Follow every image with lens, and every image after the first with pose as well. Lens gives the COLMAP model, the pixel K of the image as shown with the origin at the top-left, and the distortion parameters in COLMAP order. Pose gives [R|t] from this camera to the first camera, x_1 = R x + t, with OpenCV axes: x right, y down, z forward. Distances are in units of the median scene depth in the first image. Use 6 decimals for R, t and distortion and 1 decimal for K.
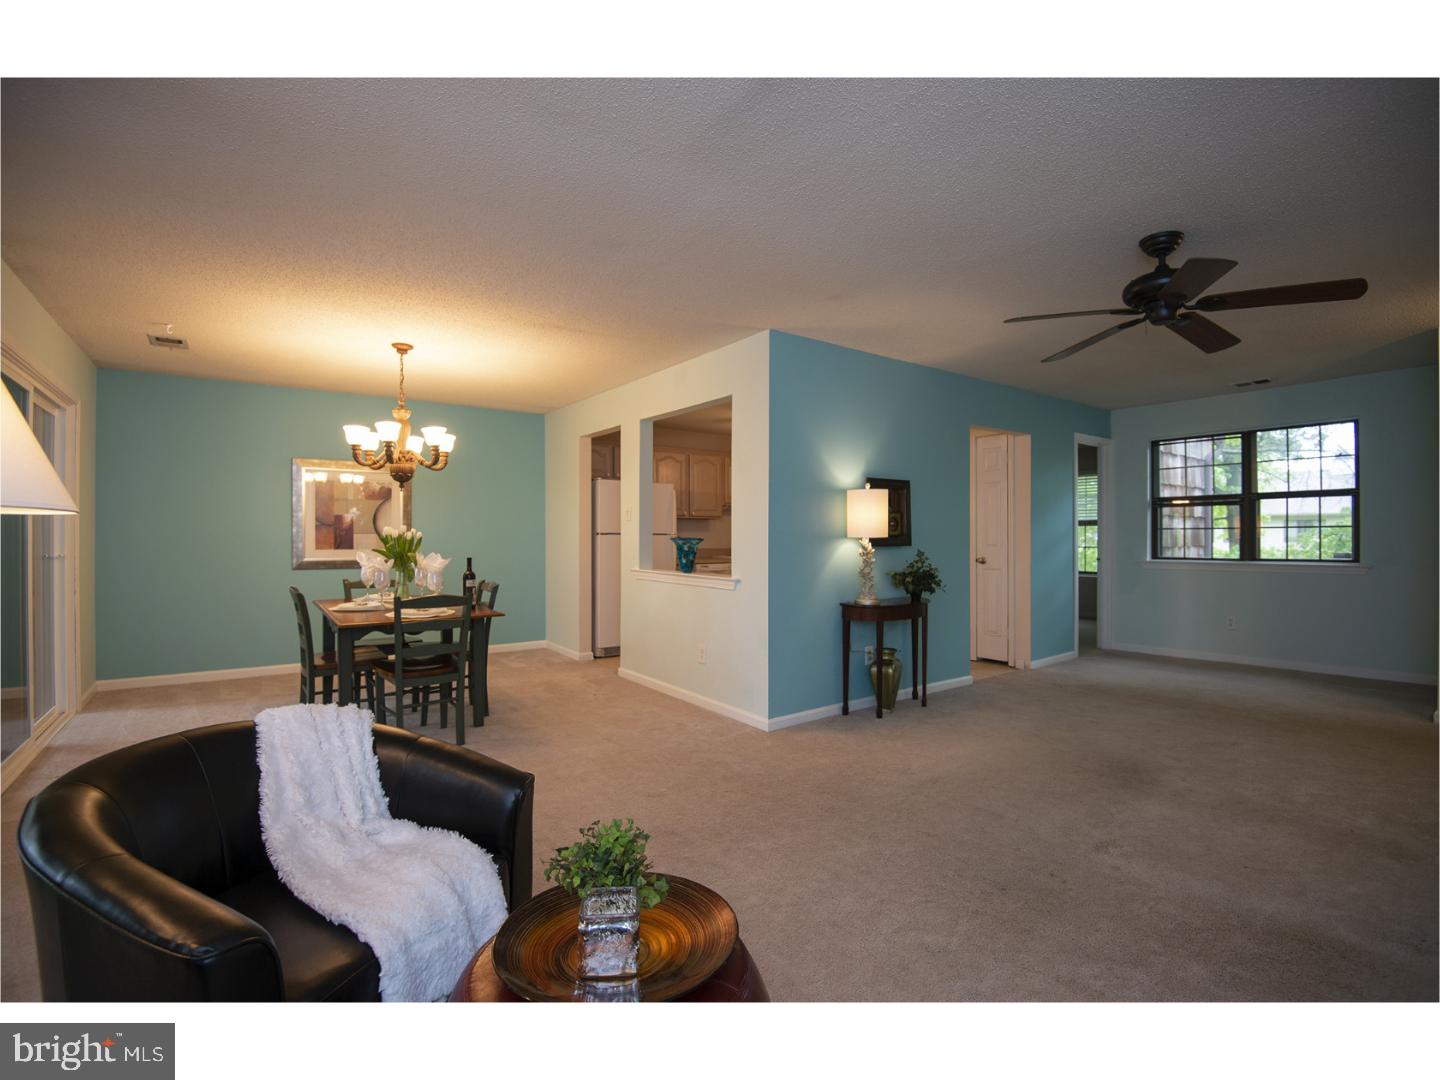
lens RADIAL K [[642.3, 0, 722.0], [0, 642.3, 537.7], [0, 0, 1]] dist [-0.036489, -0.015764]
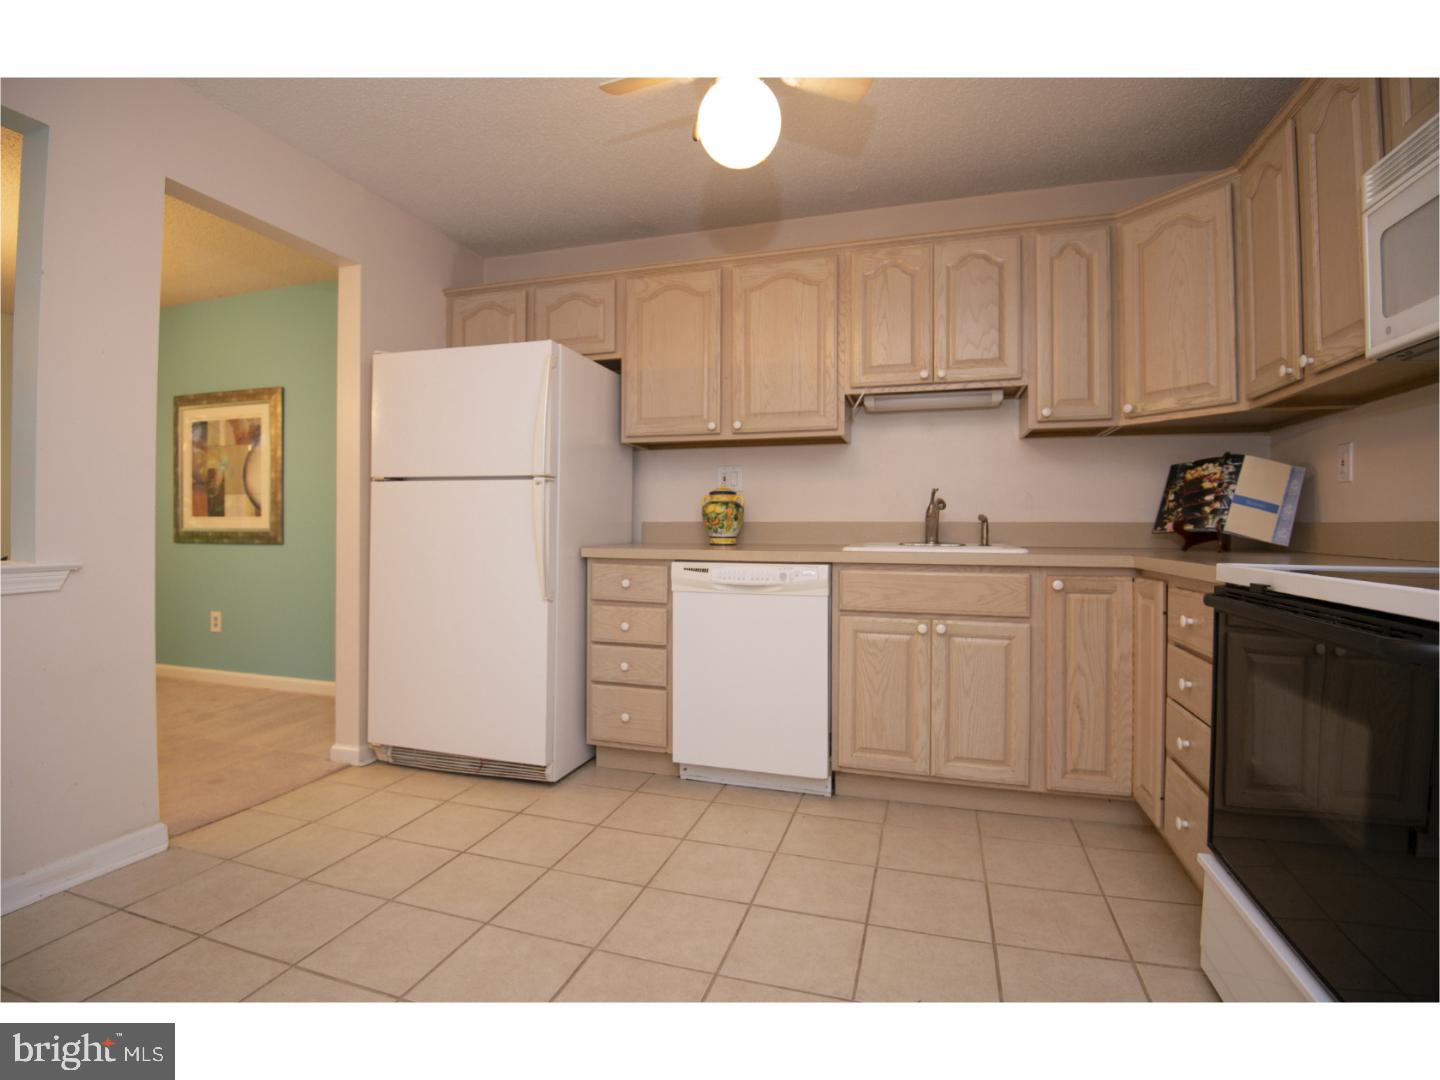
lens RADIAL K [[688.8, 0, 722.1], [0, 688.8, 528.1], [0, 0, 1]] dist [0.001275, -0.024941]
pose [[0.607811, 0.005426, -0.794063, 0.456666], [-0.007496, 0.999971, 0.001095, 0.033827], [0.794047, 0.005287, 0.607834, 1.295351]]
